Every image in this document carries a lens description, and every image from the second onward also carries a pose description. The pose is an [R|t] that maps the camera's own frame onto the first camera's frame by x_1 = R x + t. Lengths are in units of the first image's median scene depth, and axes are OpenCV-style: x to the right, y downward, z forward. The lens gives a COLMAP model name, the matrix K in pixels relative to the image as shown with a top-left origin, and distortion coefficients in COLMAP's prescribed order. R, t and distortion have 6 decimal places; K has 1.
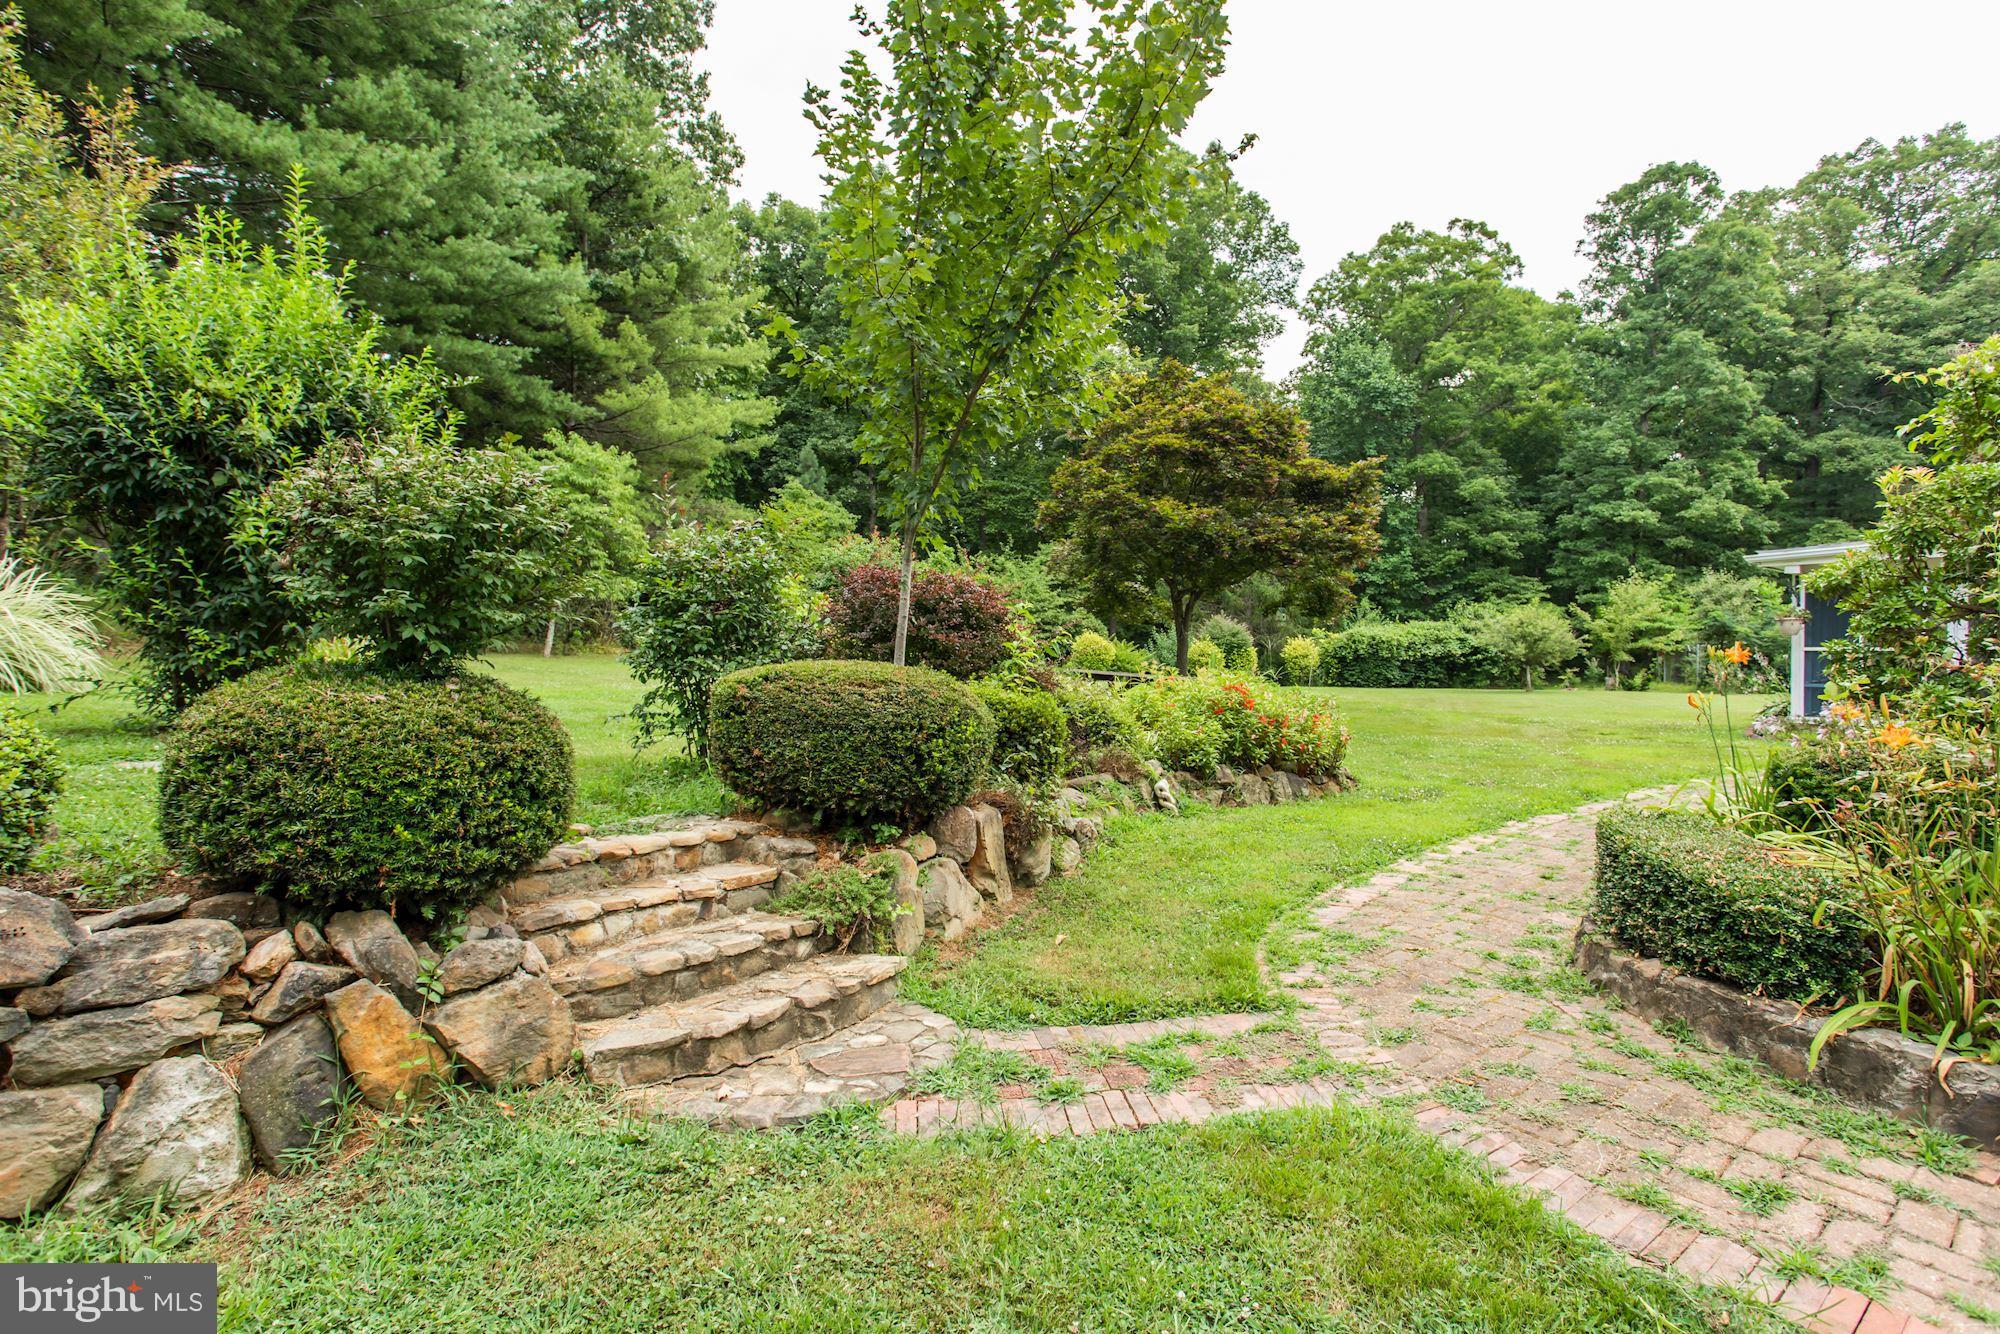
lens RADIAL K [[989.3, 0, 1011.1], [0, 989.3, 682.4], [0, 0, 1]] dist [-0.046552, 0.019198]
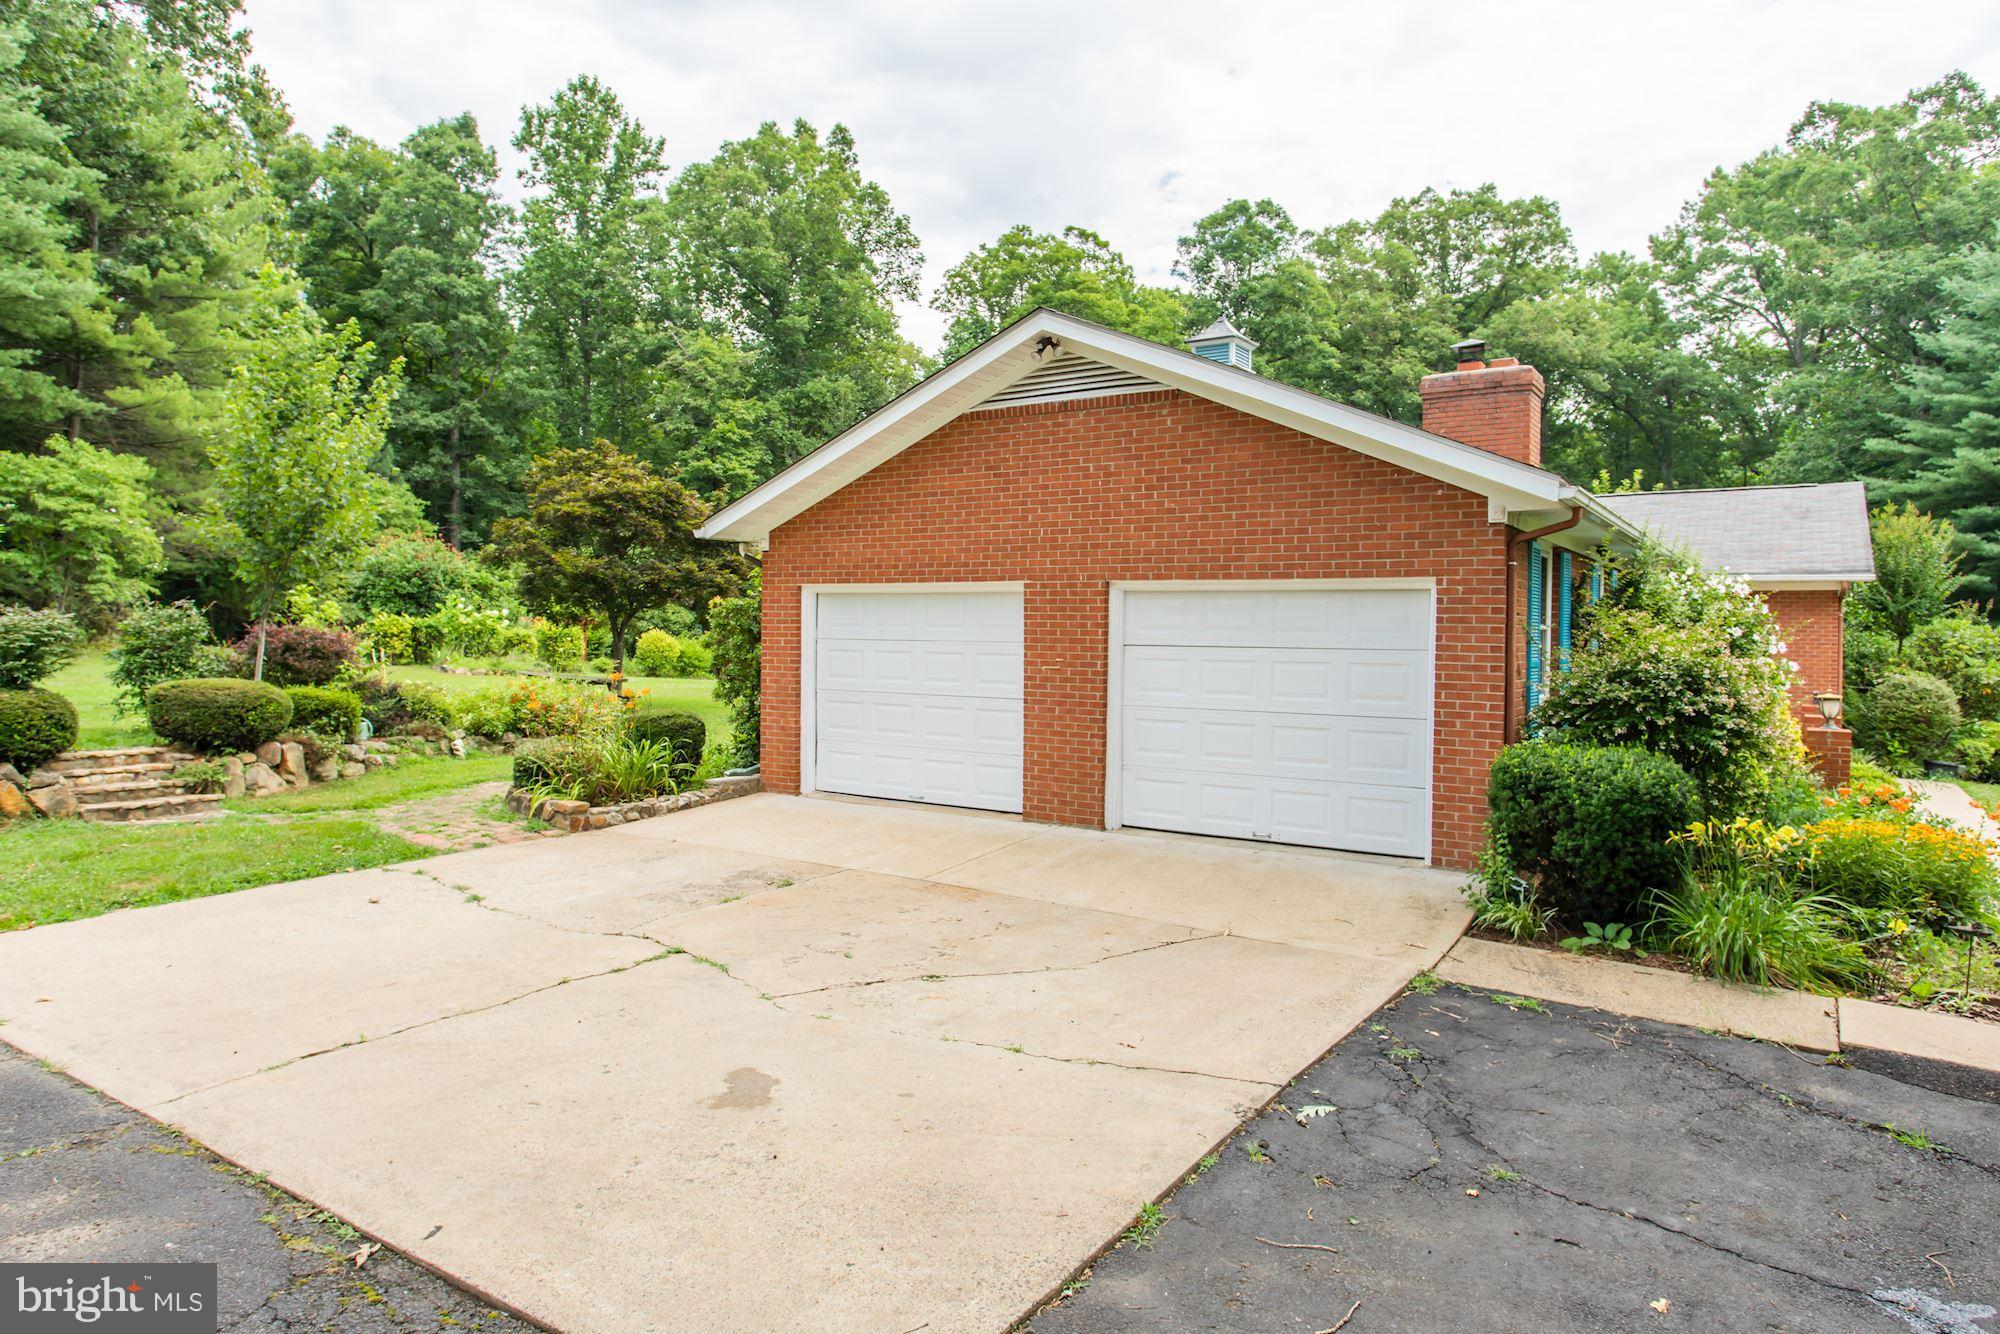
lens RADIAL K [[1186.2, 0, 1021.8], [0, 1186.2, 650.3], [0, 0, 1]] dist [-0.017493, -0.004229]
pose [[0.966208, 0.003151, 0.257746, 0.115753], [0.001949, 0.999807, -0.019529, -0.003804], [-0.257758, 0.019372, 0.966015, -0.261877]]
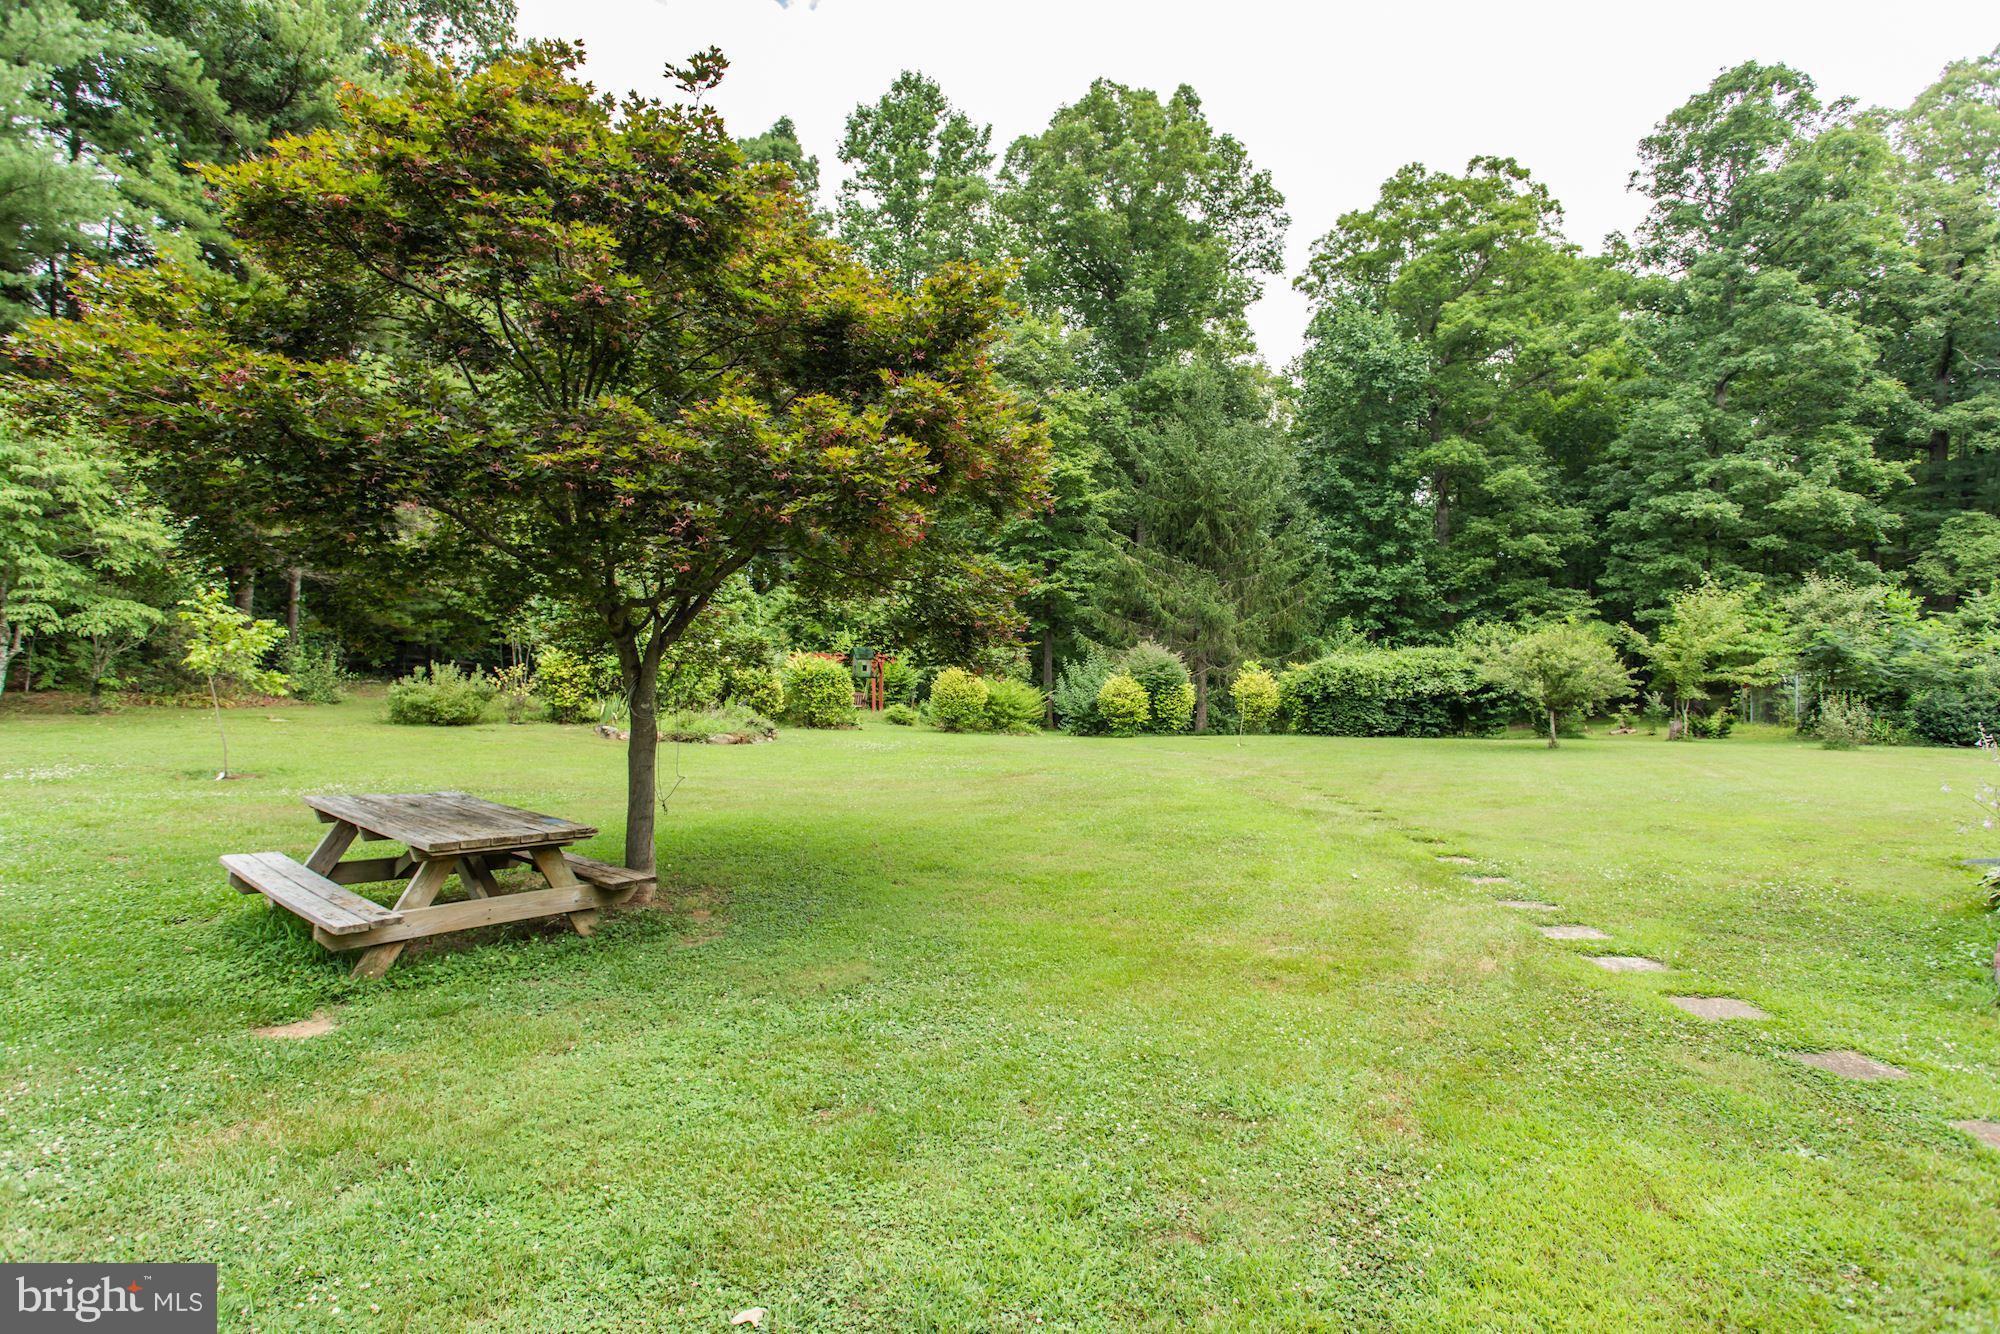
lens RADIAL K [[989.3, 0, 997.7], [0, 989.3, 688.6], [0, 0, 1]] dist [-0.046552, 0.019198]
pose [[0.997675, -0.004965, -0.067966, 0.144074], [0.003886, 0.999864, -0.016002, -0.019533], [0.068036, 0.015700, 0.997559, 0.217384]]
